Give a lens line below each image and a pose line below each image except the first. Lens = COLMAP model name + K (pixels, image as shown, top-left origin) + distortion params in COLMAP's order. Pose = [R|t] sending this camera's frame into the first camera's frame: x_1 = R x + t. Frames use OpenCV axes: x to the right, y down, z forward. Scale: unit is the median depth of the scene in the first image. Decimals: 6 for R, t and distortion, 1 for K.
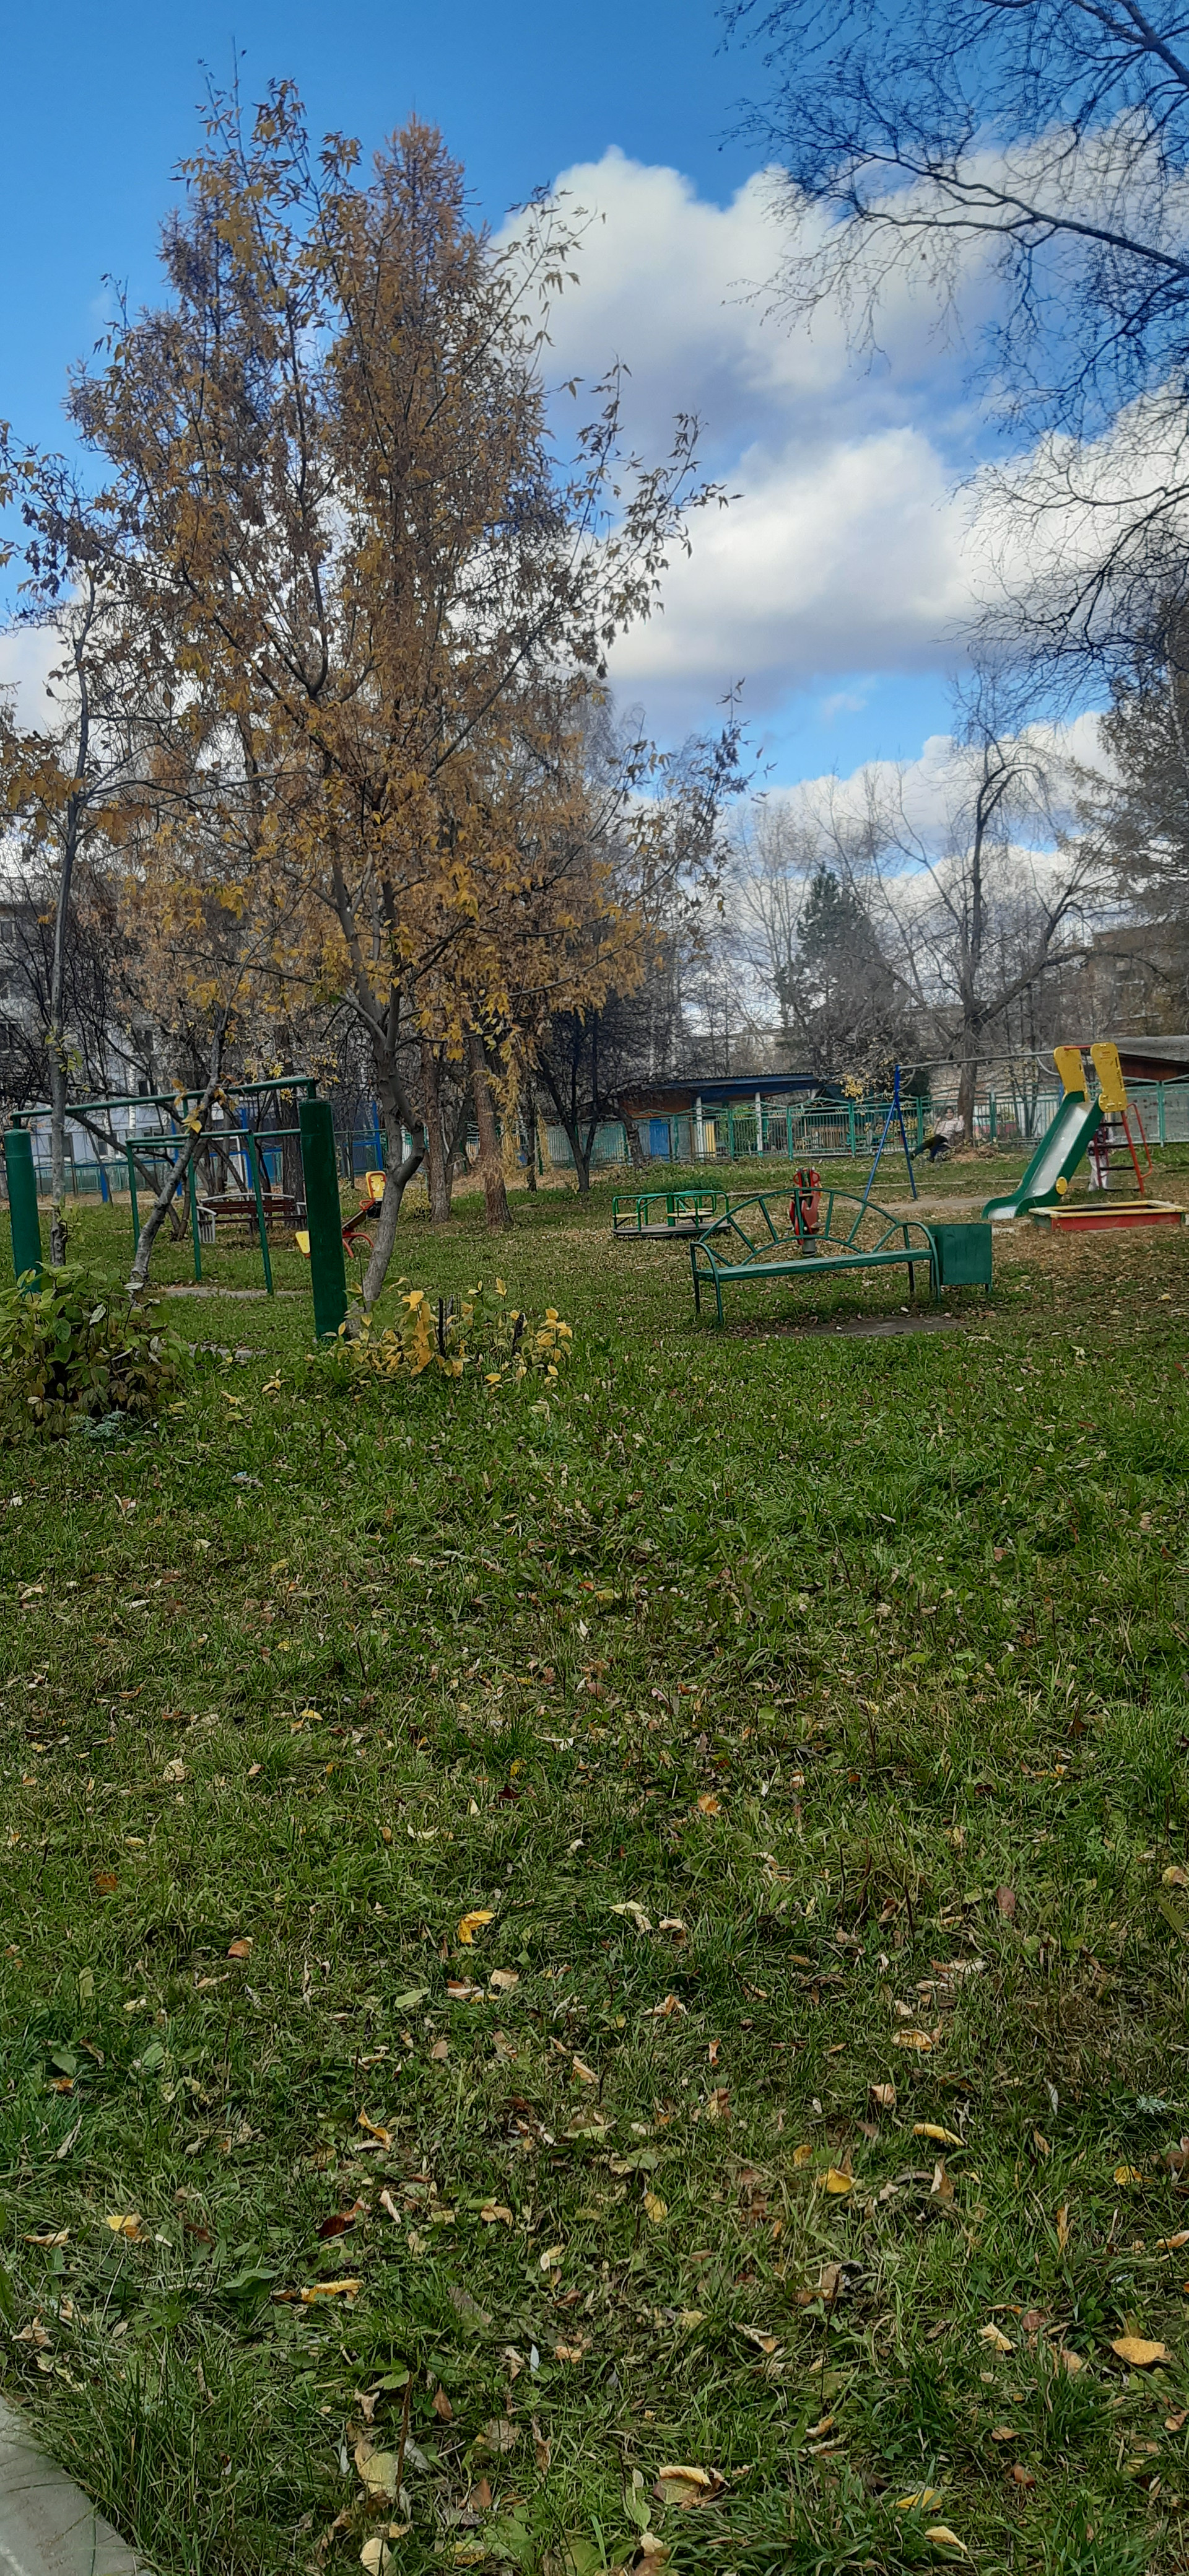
lens RADIAL K [[1557.1, 0, 594.5], [0, 1557.1, 1288.0], [0, 0, 1]] dist [-0.001220, -0.000799]
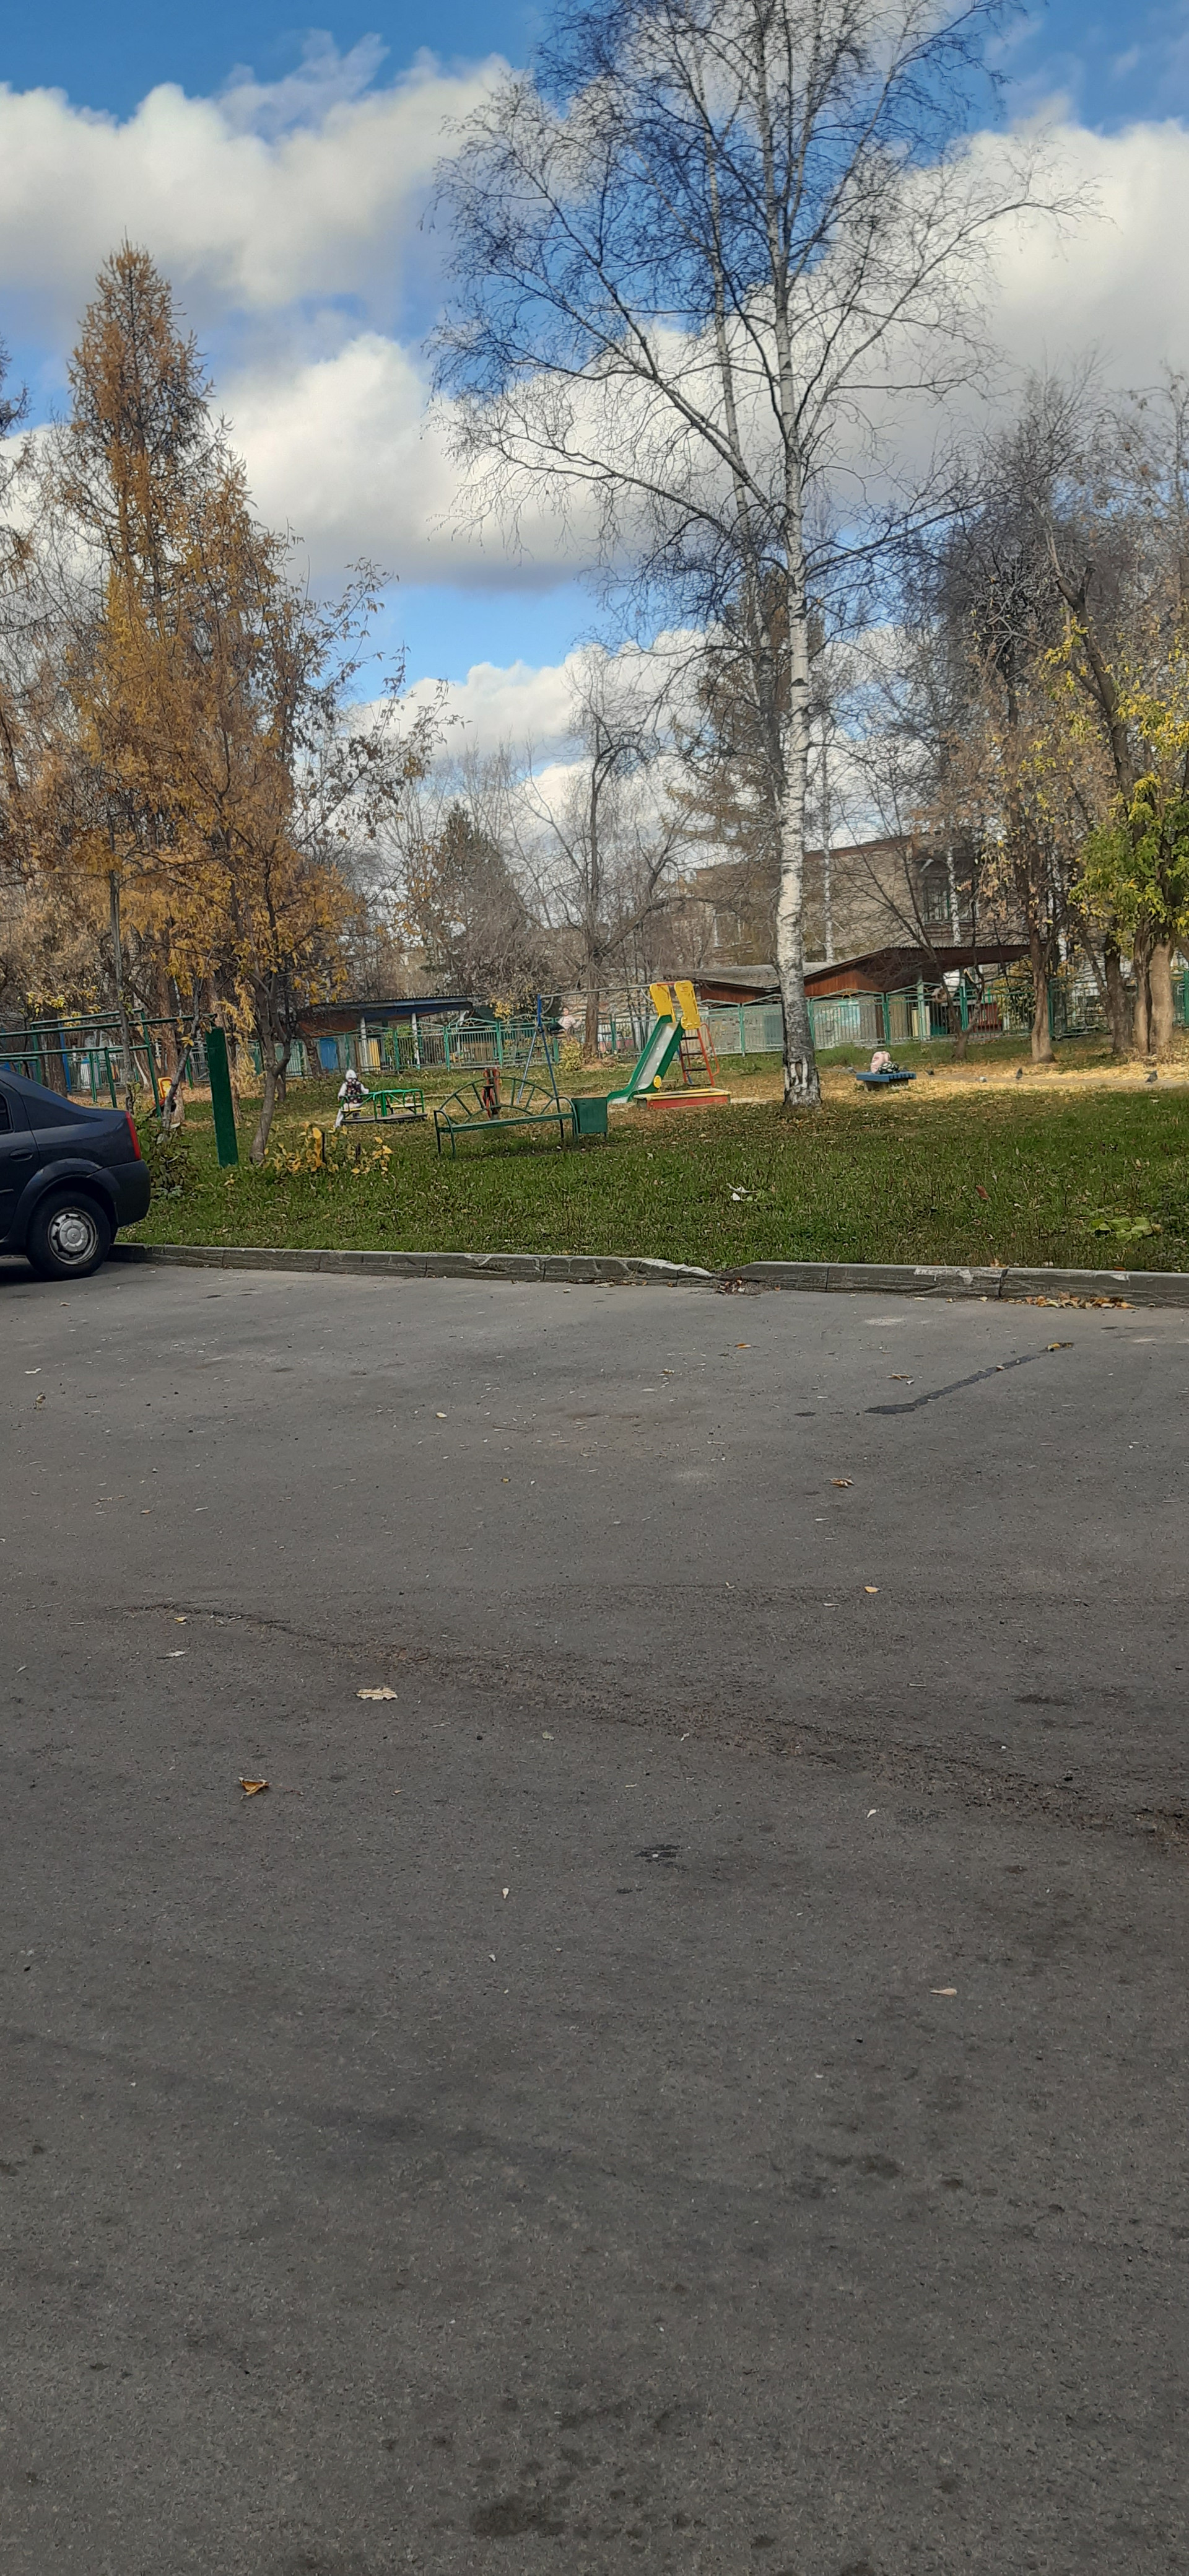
lens RADIAL K [[1557.1, 0, 594.5], [0, 1557.1, 1288.0], [0, 0, 1]] dist [-0.001220, -0.000799]
pose [[0.972824, -0.044567, 0.227217, -0.044631], [0.032820, 0.997935, 0.055221, 0.021215], [-0.229208, -0.046263, 0.972277, -0.191575]]
